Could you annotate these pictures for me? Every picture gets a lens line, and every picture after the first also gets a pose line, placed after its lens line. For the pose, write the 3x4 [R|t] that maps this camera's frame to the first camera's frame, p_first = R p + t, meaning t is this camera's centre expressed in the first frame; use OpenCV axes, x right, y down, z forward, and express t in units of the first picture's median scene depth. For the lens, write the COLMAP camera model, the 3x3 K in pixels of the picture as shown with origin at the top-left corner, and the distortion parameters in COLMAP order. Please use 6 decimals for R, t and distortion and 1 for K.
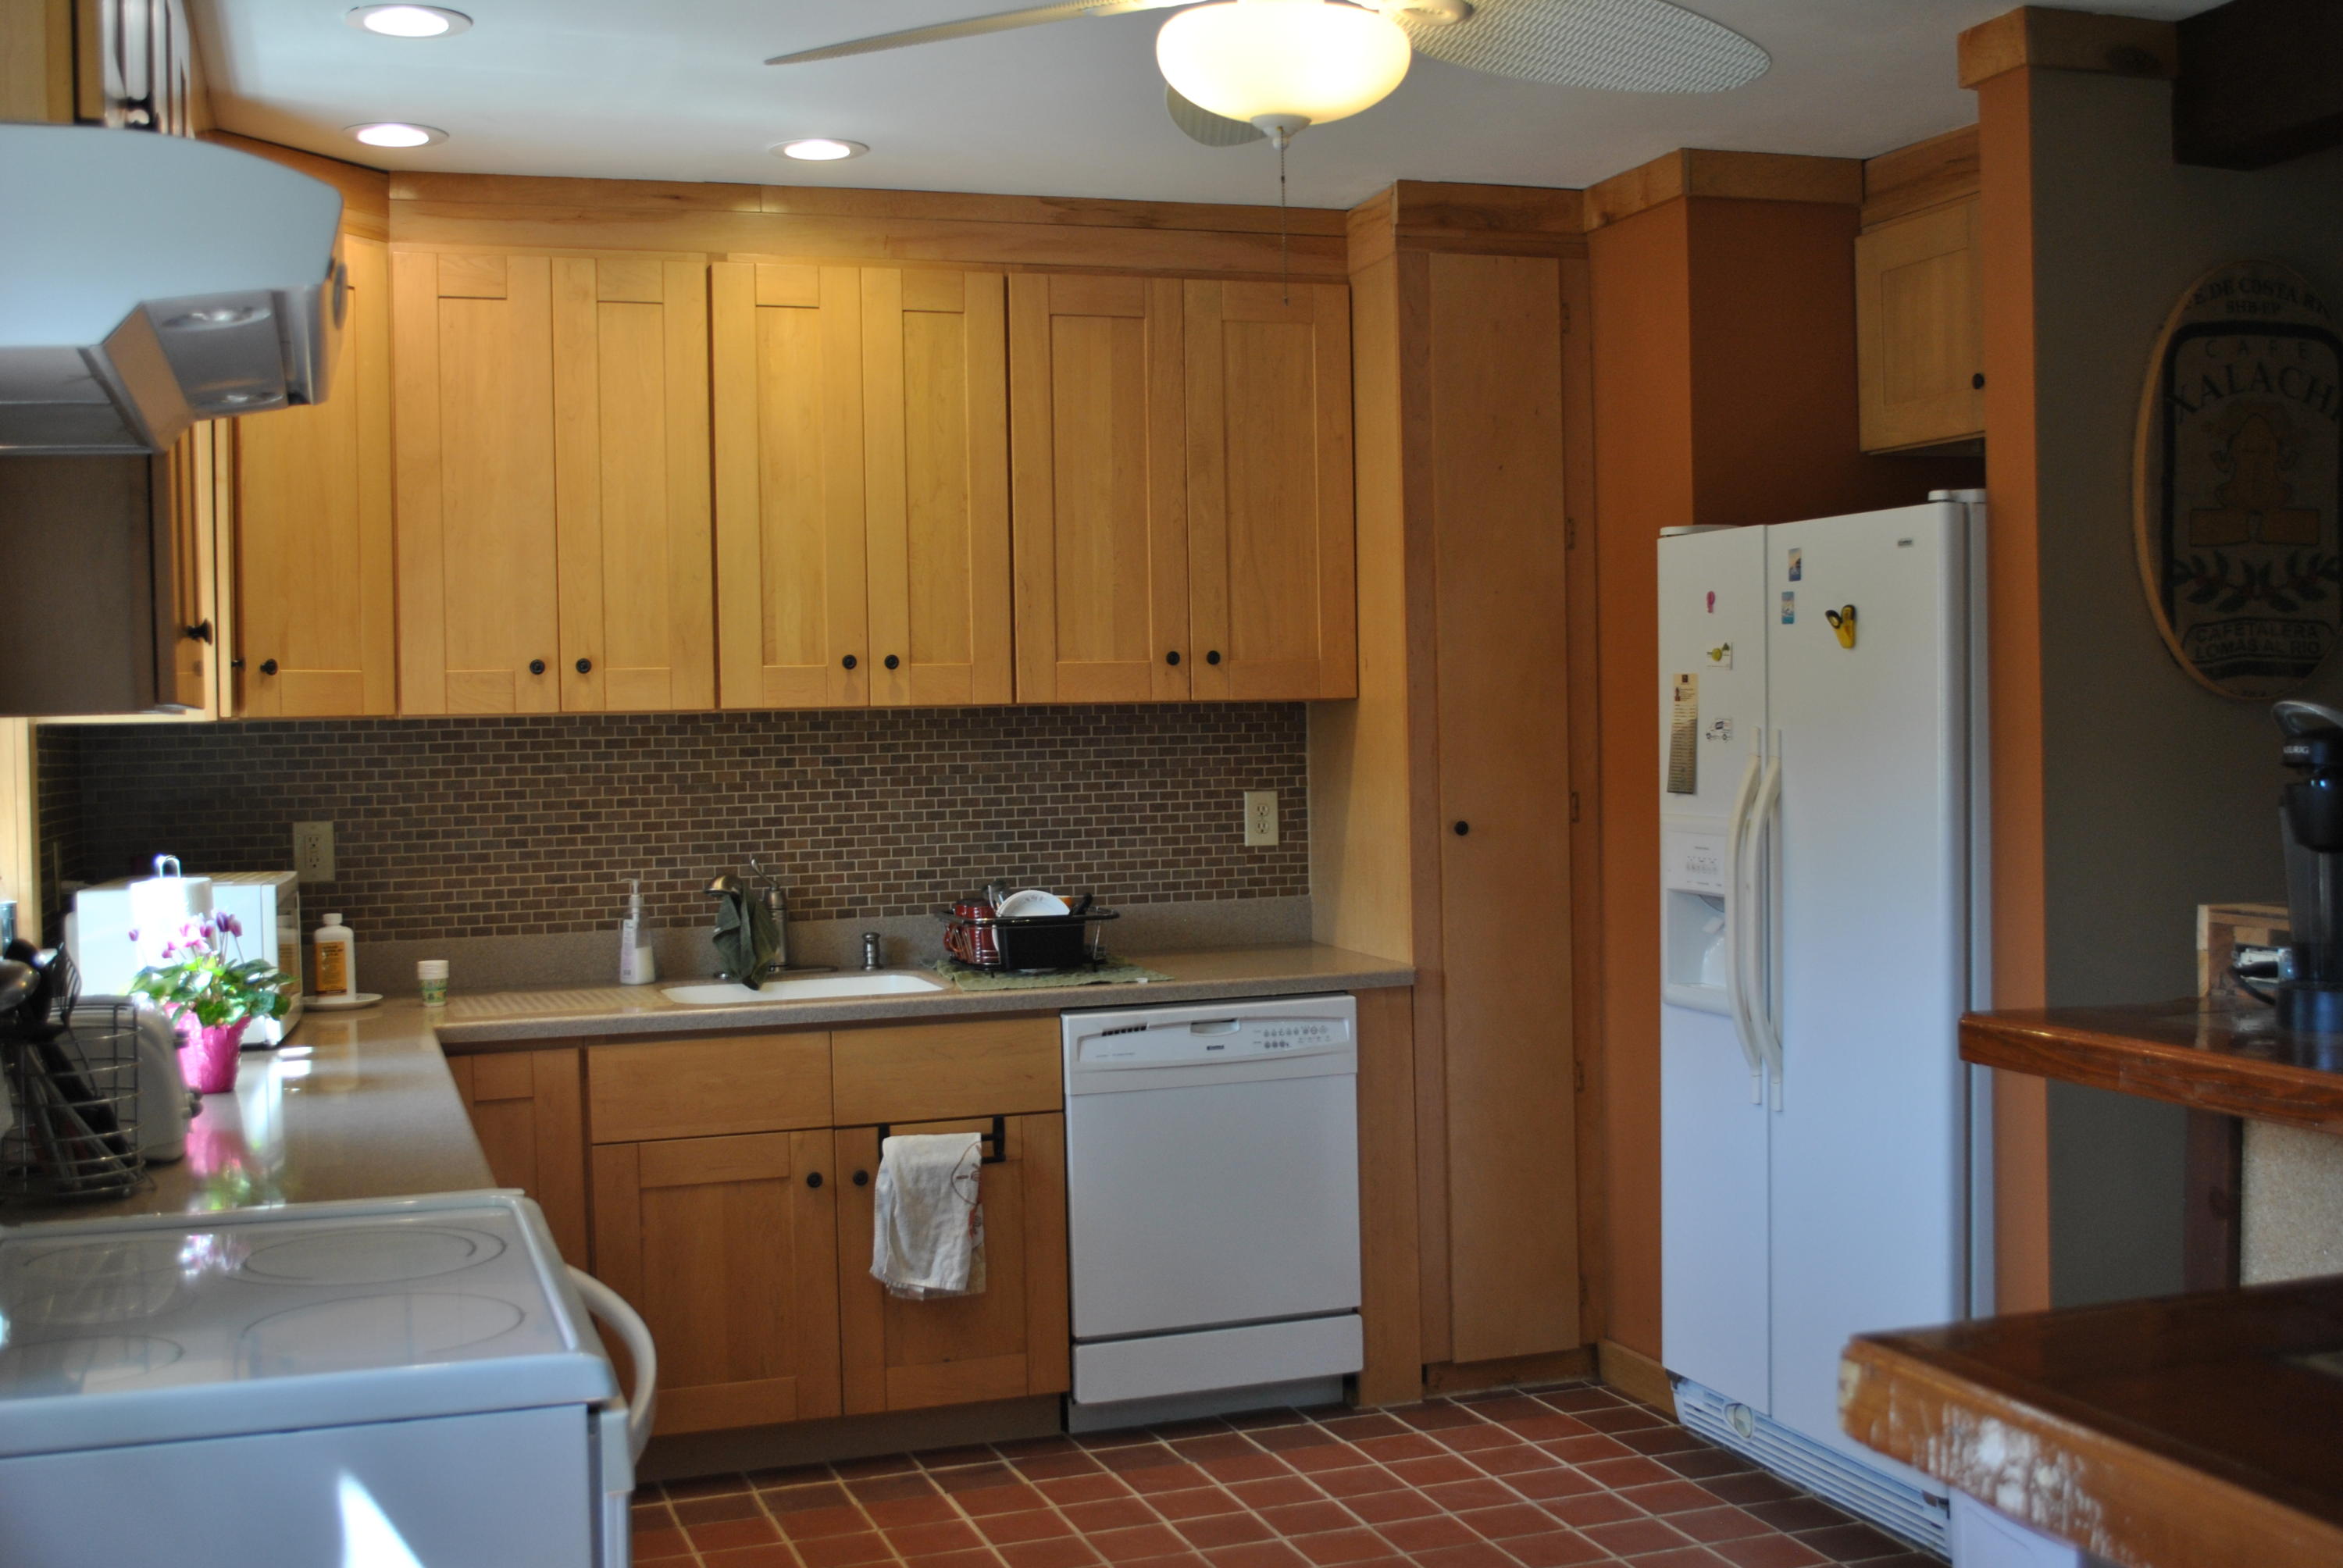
lens RADIAL K [[2497.8, 0, 1169.1], [0, 2497.8, 799.2], [0, 0, 1]] dist [-0.045866, 0.000000]
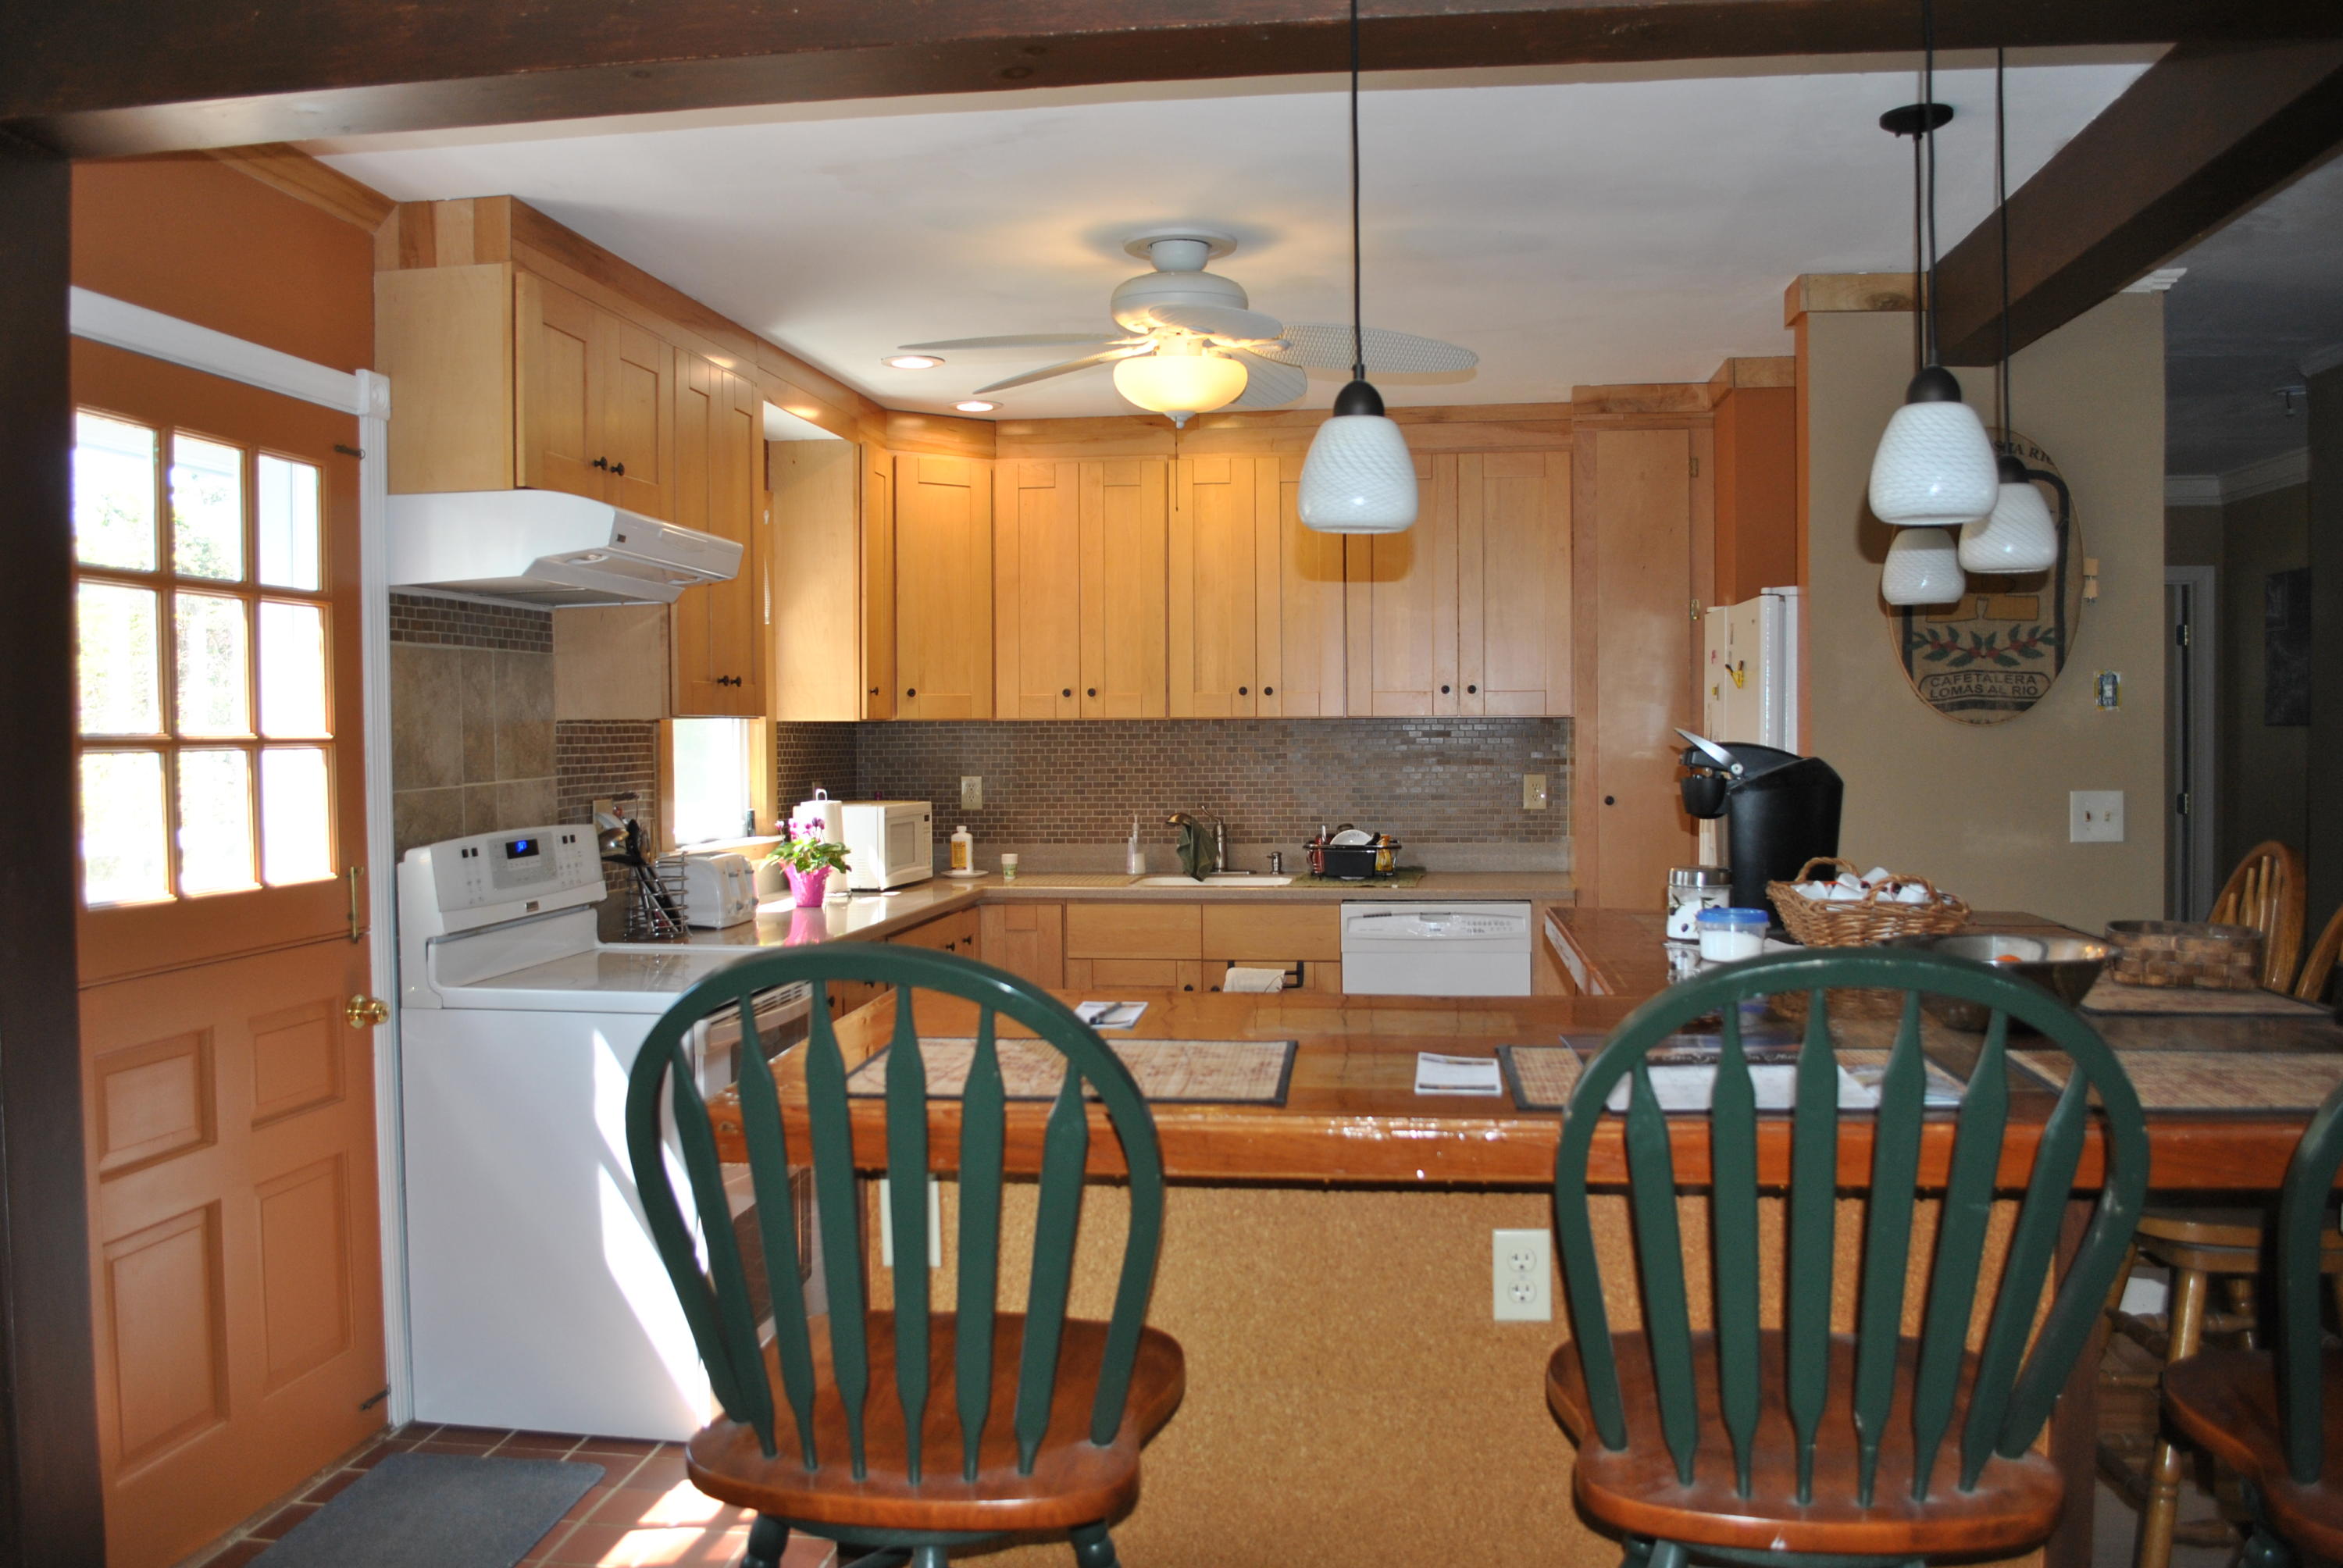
lens RADIAL K [[1848.8, 0, 1176.2], [0, 1848.8, 789.5], [0, 0, 1]] dist [-0.083772, 0.010473]
pose [[0.896407, 0.029599, -0.442243, 0.404077], [-0.027010, 0.999561, 0.012151, -0.001827], [0.442409, 0.001053, 0.896813, -0.155427]]
